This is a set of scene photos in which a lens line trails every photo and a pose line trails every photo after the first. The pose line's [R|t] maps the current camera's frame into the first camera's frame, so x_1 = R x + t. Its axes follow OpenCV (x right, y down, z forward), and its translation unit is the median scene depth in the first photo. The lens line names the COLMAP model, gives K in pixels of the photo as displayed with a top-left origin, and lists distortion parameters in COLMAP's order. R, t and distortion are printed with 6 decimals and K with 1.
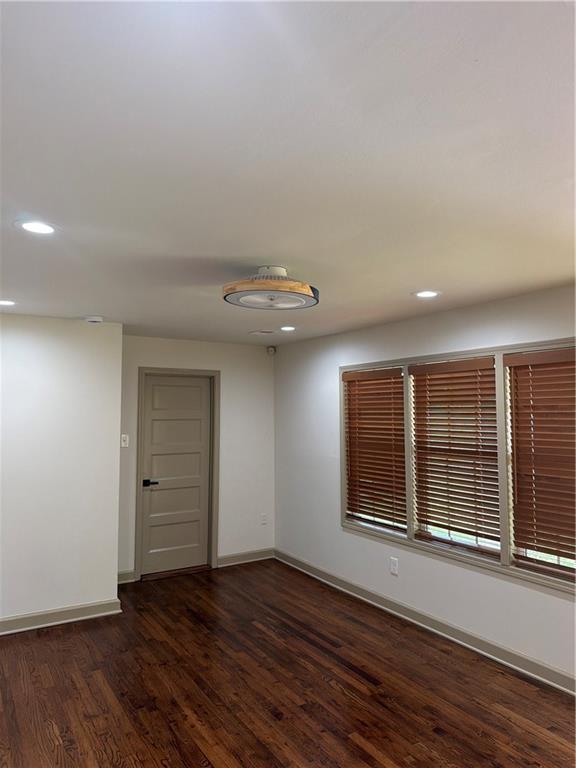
lens RADIAL K [[543.9, 0, 294.7], [0, 543.9, 383.7], [0, 0, 1]] dist [0.078777, -0.084816]
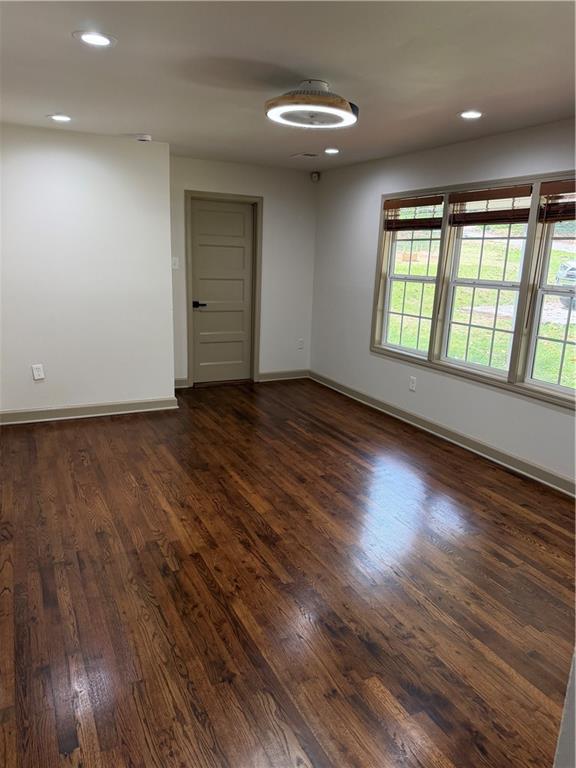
lens RADIAL K [[543.9, 0, 288.1], [0, 543.9, 386.0], [0, 0, 1]] dist [0.078777, -0.084816]
pose [[0.994692, 0.058221, -0.084836, 0.022502], [-0.031608, 0.957545, 0.286546, 0.024461], [0.097917, -0.282344, 0.954303, -0.101387]]
